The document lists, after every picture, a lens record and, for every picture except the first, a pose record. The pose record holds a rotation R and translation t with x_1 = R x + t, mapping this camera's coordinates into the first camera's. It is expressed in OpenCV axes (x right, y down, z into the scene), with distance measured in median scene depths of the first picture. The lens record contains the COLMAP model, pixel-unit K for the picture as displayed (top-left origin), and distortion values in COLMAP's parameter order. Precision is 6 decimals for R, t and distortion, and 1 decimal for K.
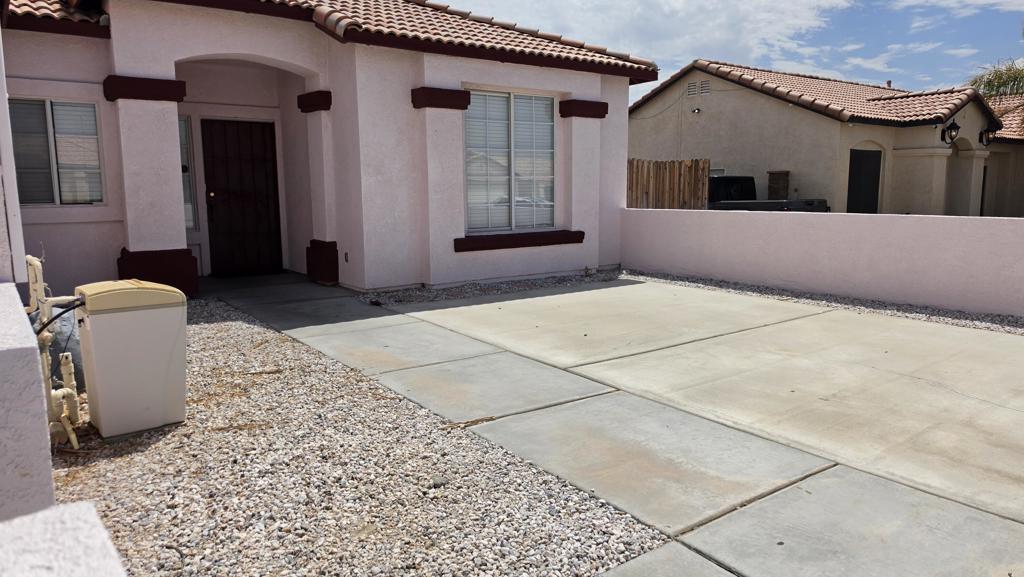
lens RADIAL K [[701.0, 0, 512.0], [0, 701.0, 288.5], [0, 0, 1]] dist [0.031652, -0.002083]
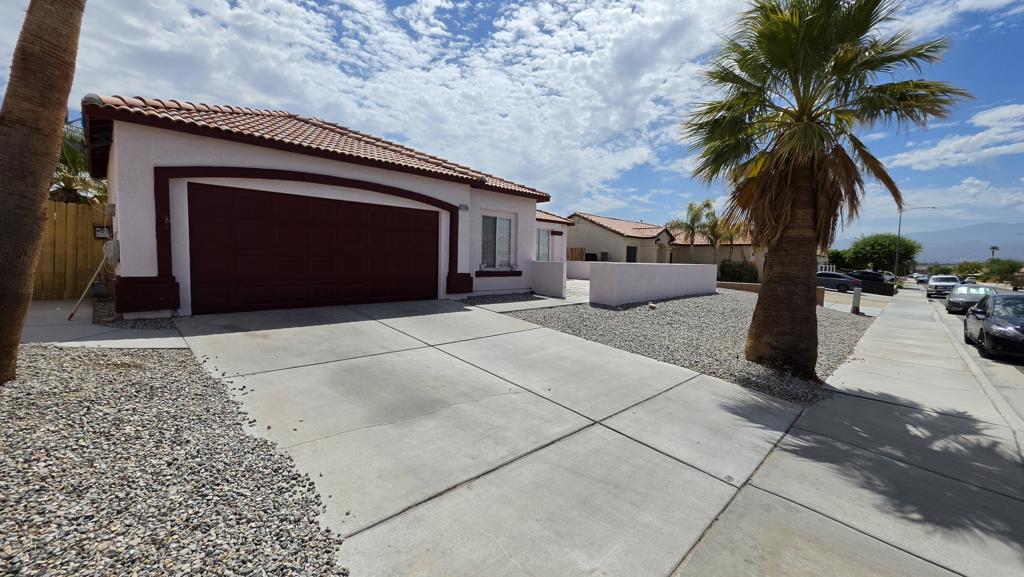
lens RADIAL K [[407.2, 0, 512.0], [0, 407.2, 288.5], [0, 0, 1]] dist [0.001015, 0.000002]
pose [[0.987714, 0.018459, 0.155180, -0.296428], [-0.007914, 0.997633, -0.068299, 0.117670], [-0.156074, 0.066232, 0.985522, -0.682980]]
